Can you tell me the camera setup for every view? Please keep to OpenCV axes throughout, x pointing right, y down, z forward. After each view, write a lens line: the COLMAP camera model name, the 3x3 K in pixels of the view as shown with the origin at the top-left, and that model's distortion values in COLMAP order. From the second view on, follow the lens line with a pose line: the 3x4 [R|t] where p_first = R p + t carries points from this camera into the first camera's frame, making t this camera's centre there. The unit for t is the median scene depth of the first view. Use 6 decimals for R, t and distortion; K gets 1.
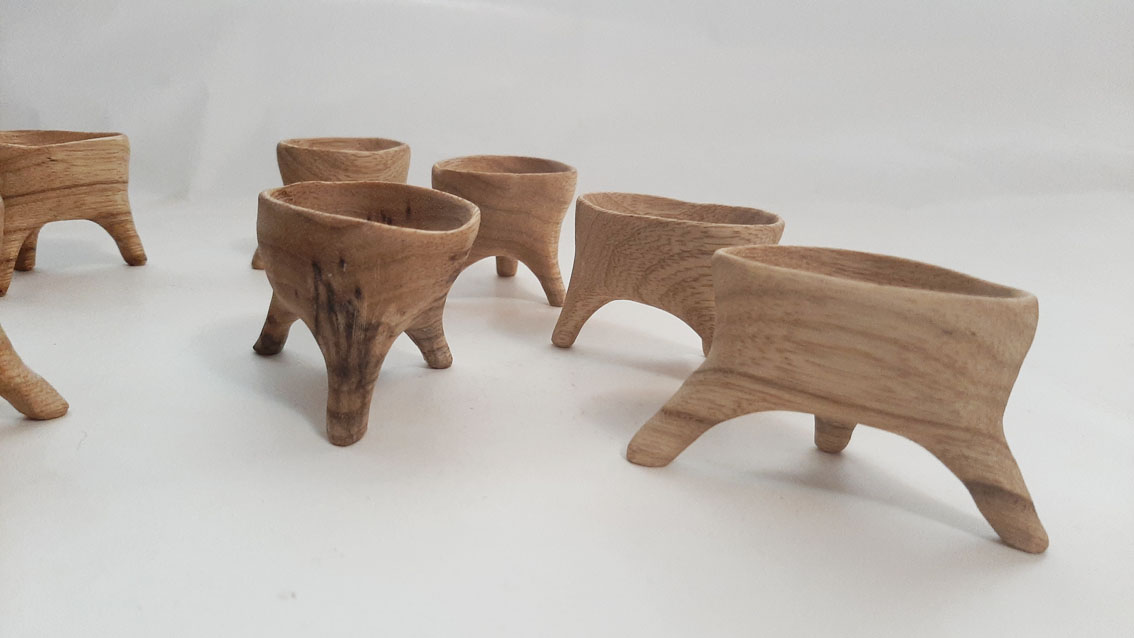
lens RADIAL K [[913.5, 0, 556.3], [0, 913.5, 322.1], [0, 0, 1]] dist [0.064087, -0.143505]
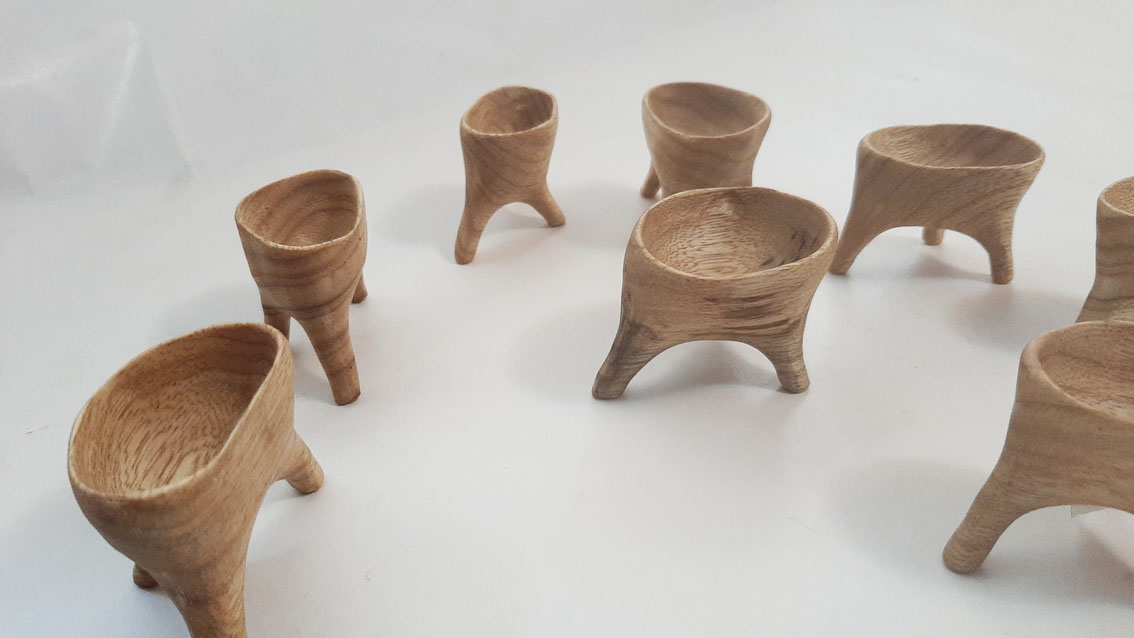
lens RADIAL K [[913.5, 0, 559.5], [0, 913.5, 325.0], [0, 0, 1]] dist [0.064087, -0.143505]
pose [[0.870919, -0.318104, 0.374581, -0.878894], [0.191317, 0.921569, 0.337800, -0.431517], [-0.452657, -0.222533, 0.863470, 0.151735]]
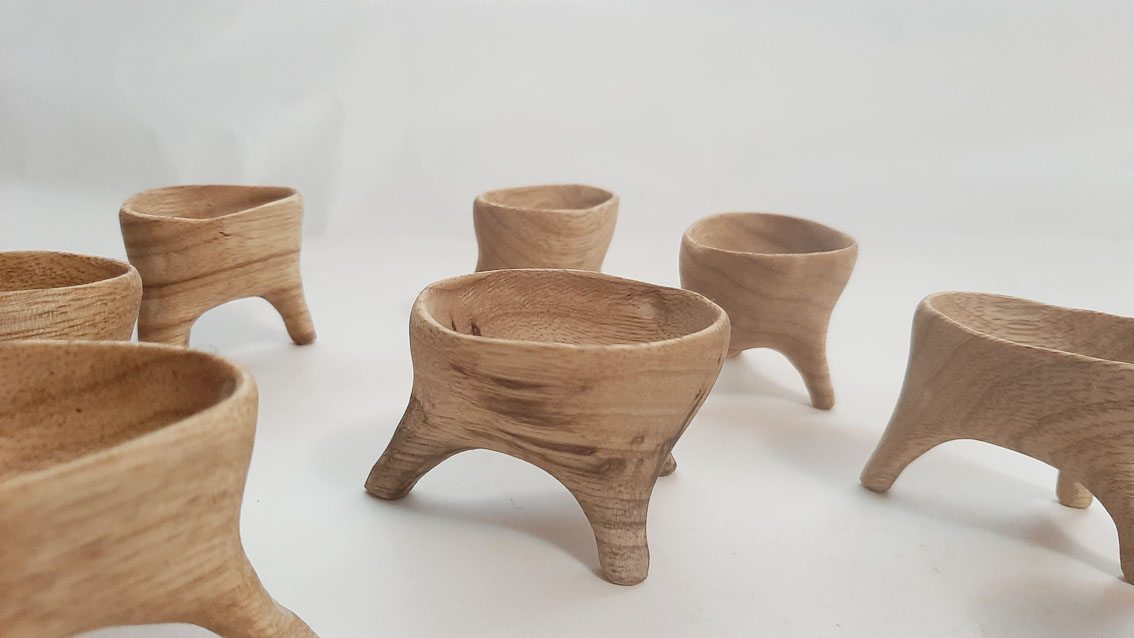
lens RADIAL K [[913.5, 0, 549.8], [0, 913.5, 329.7], [0, 0, 1]] dist [0.064087, -0.143505]
pose [[0.998736, 0.017270, -0.047203, -0.270146], [-0.015303, 0.999012, 0.041735, -0.156956], [0.047877, -0.040960, 0.998013, 0.250477]]
